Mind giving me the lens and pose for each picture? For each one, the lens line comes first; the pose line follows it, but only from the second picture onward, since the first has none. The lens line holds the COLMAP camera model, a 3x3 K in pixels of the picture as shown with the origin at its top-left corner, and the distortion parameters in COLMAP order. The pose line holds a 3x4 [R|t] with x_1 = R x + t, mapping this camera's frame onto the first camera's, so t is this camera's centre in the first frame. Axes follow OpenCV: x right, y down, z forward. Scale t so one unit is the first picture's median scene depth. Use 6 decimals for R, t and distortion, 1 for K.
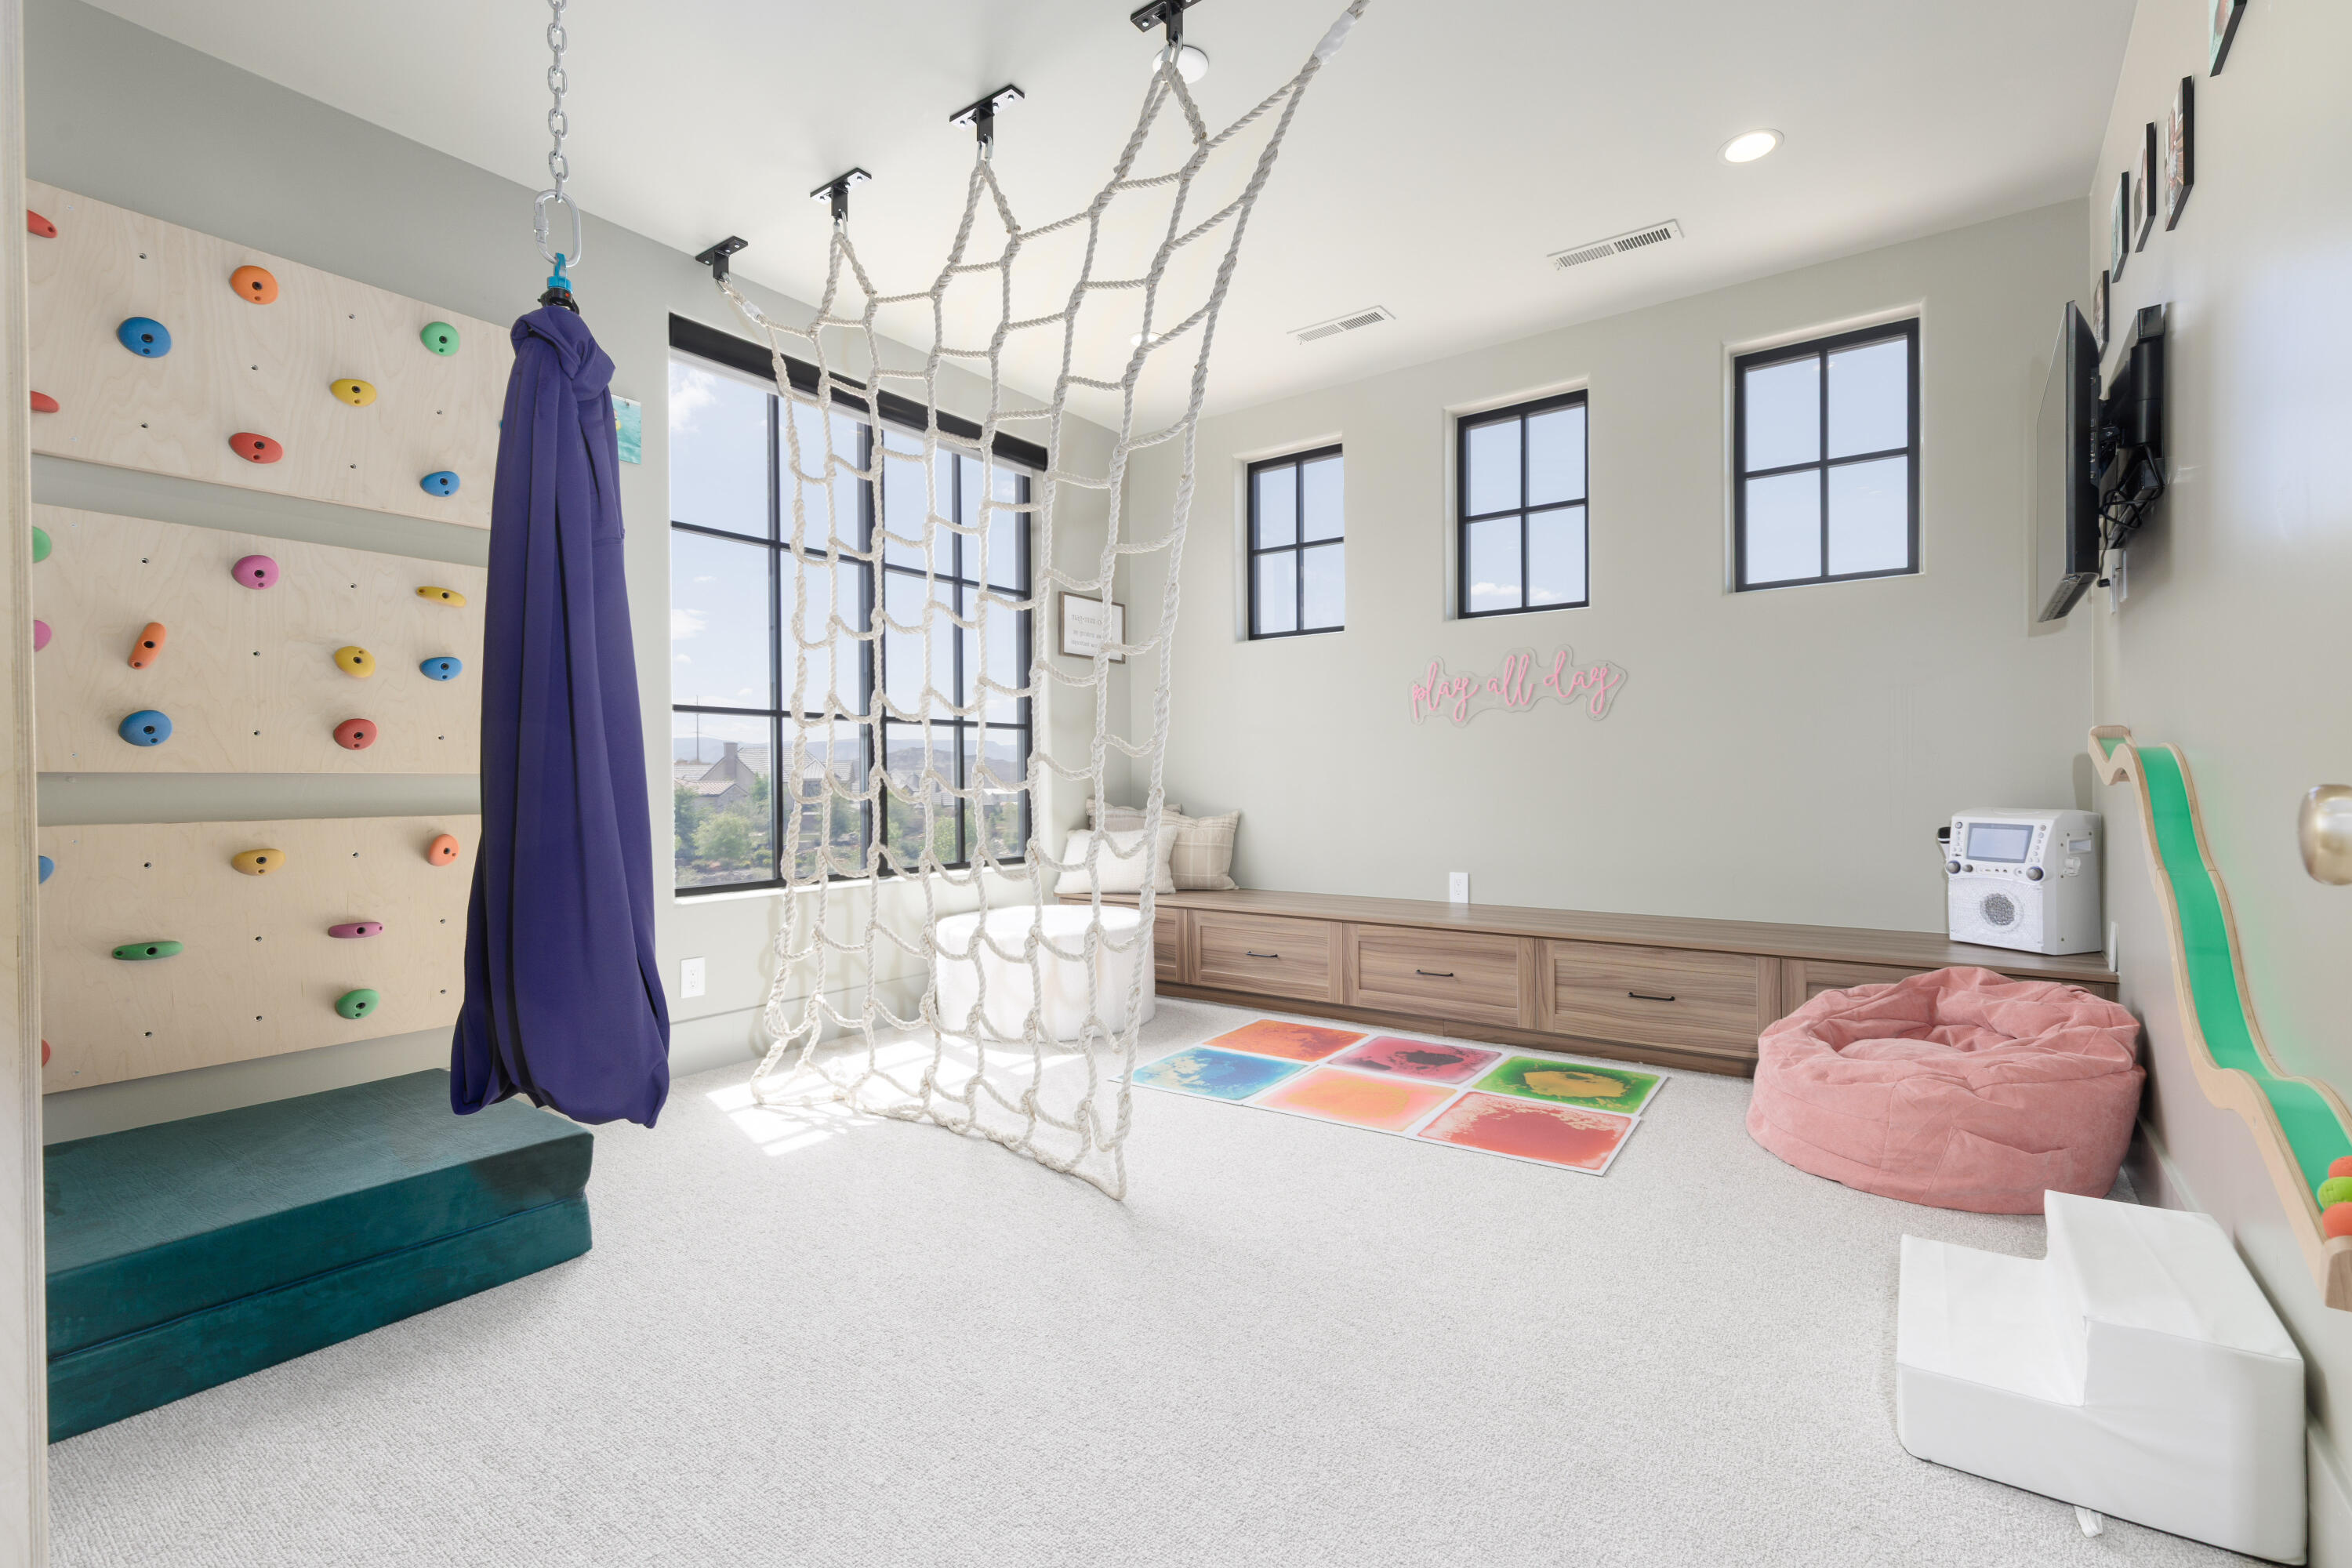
lens RADIAL K [[1045.1, 0, 1176.8], [0, 1045.1, 783.2], [0, 0, 1]] dist [-0.003006, -0.000414]
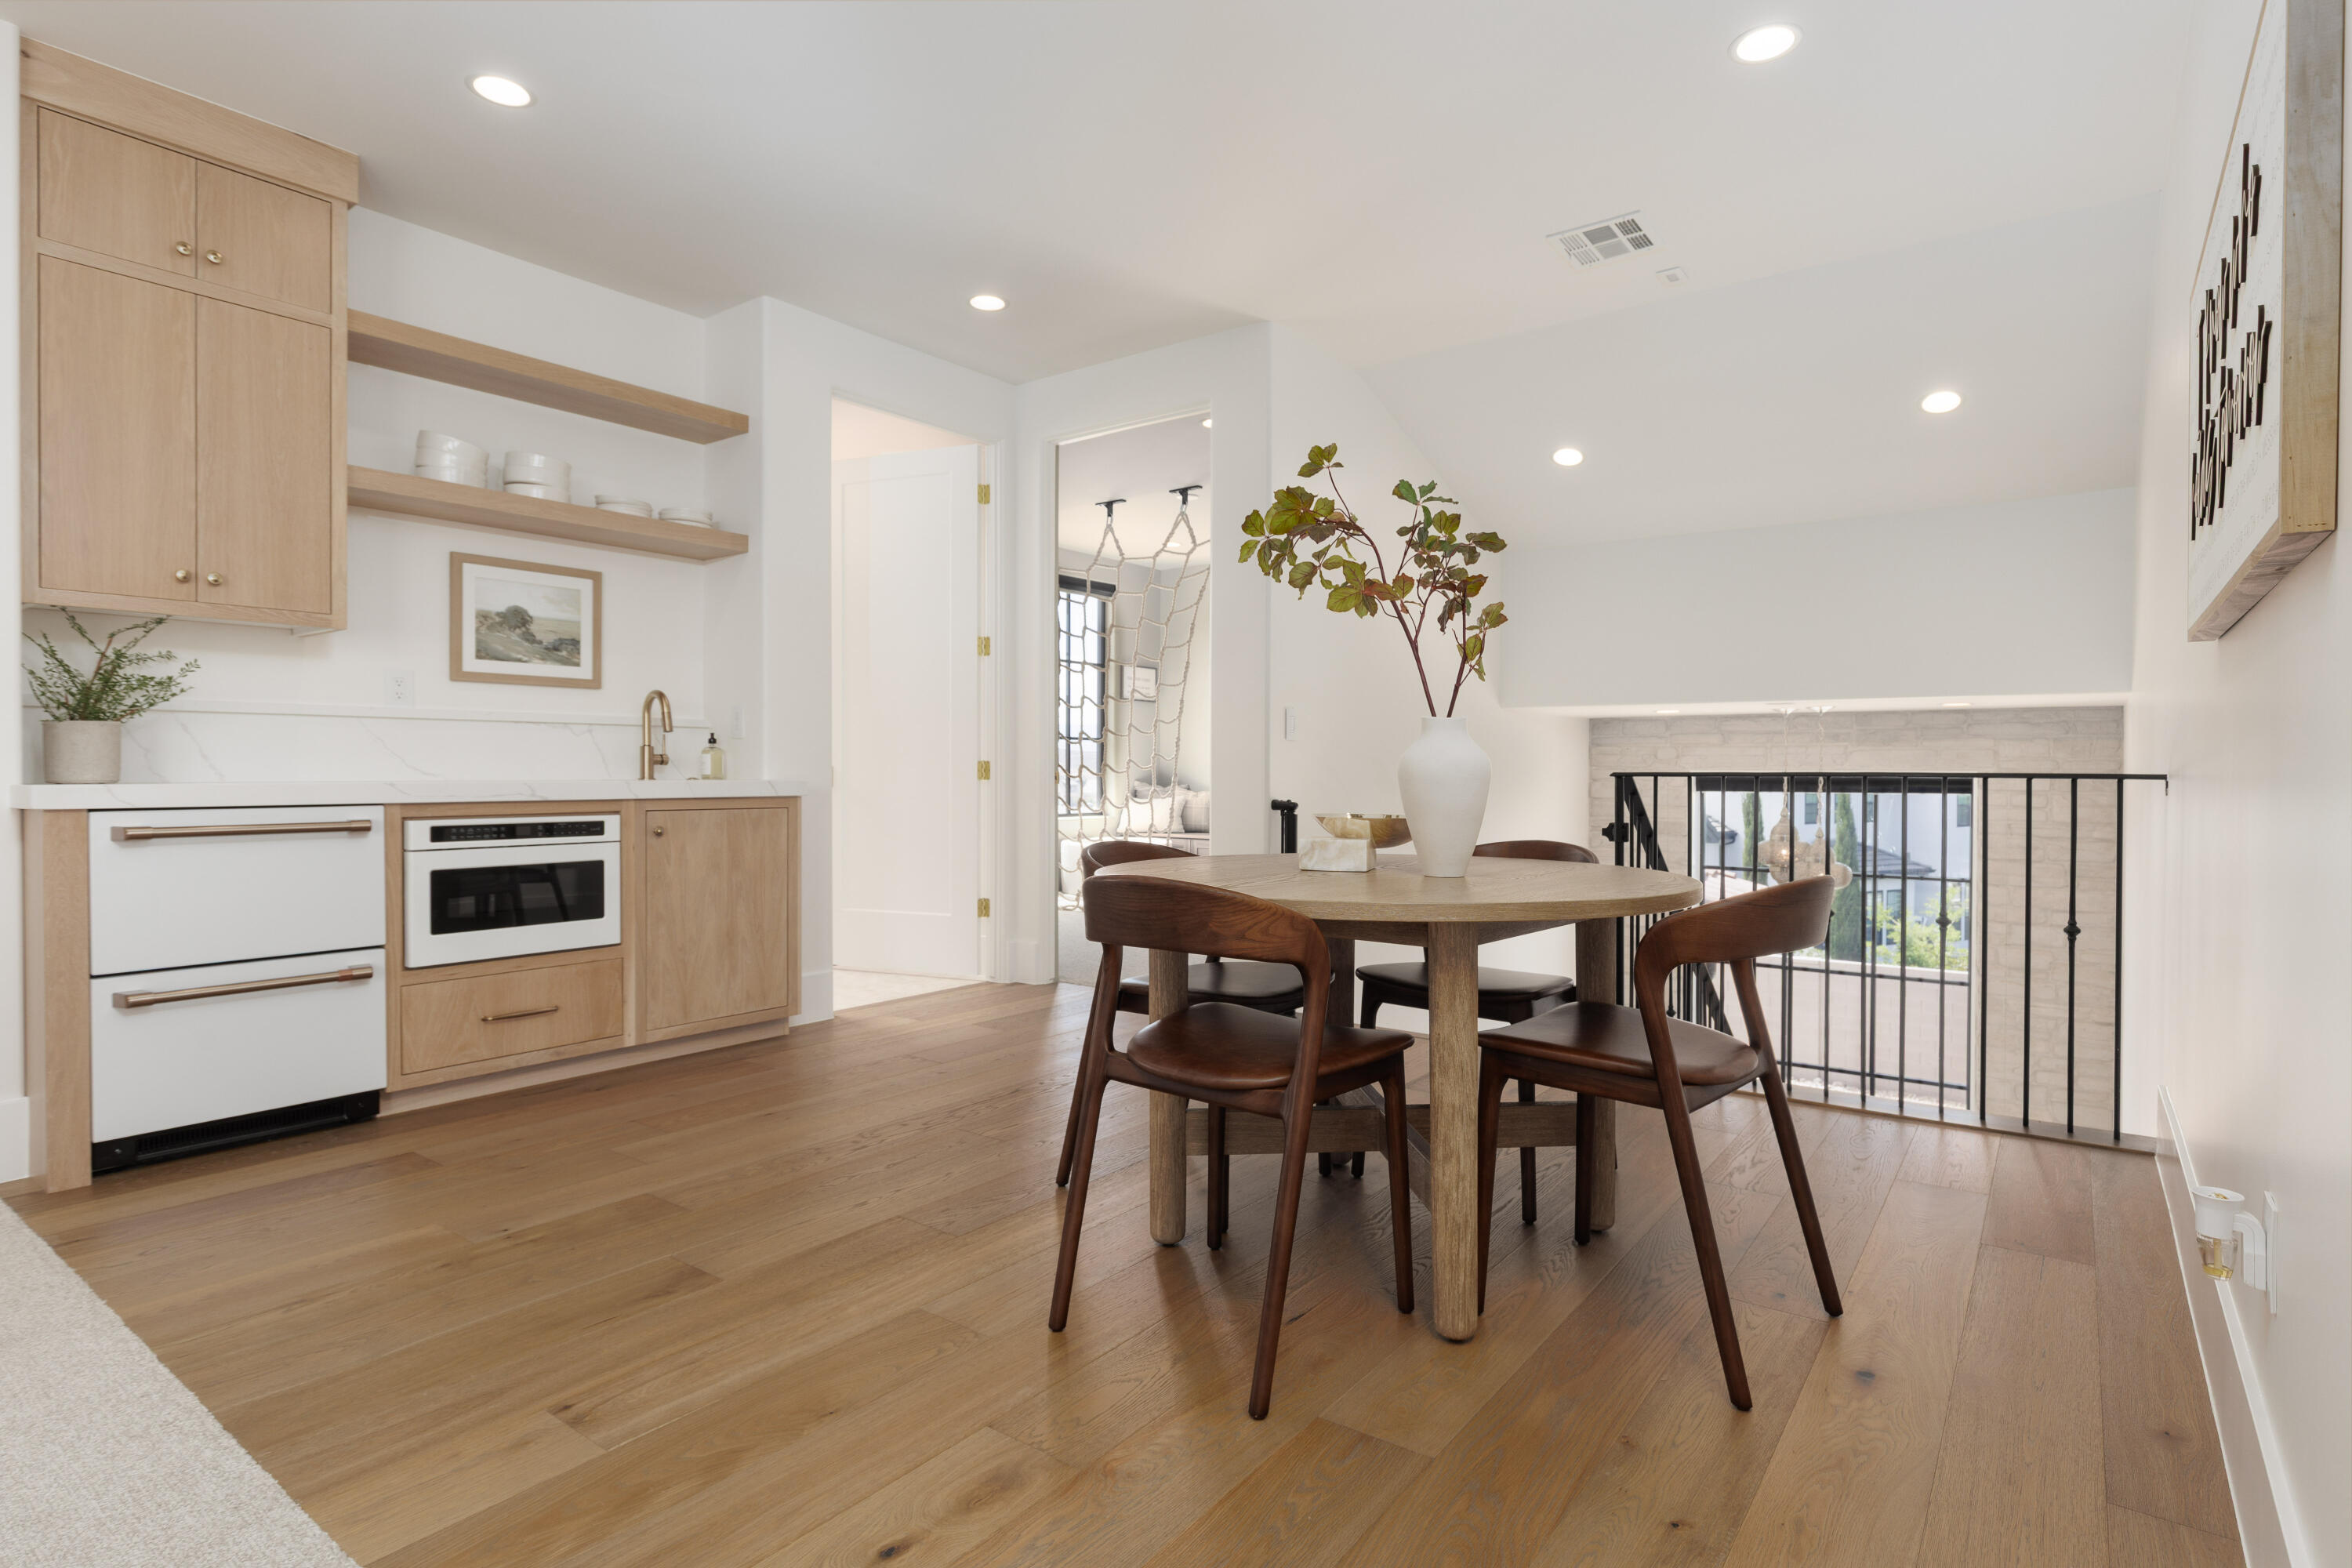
lens RADIAL K [[1196.3, 0, 1176.0], [0, 1196.3, 782.9], [0, 0, 1]] dist [-0.001703, 0.001049]
pose [[0.999864, 0.007315, -0.014810, 0.013819], [-0.007308, 0.999973, 0.000512, 0.016948], [0.014813, -0.000403, 0.999890, -1.138478]]
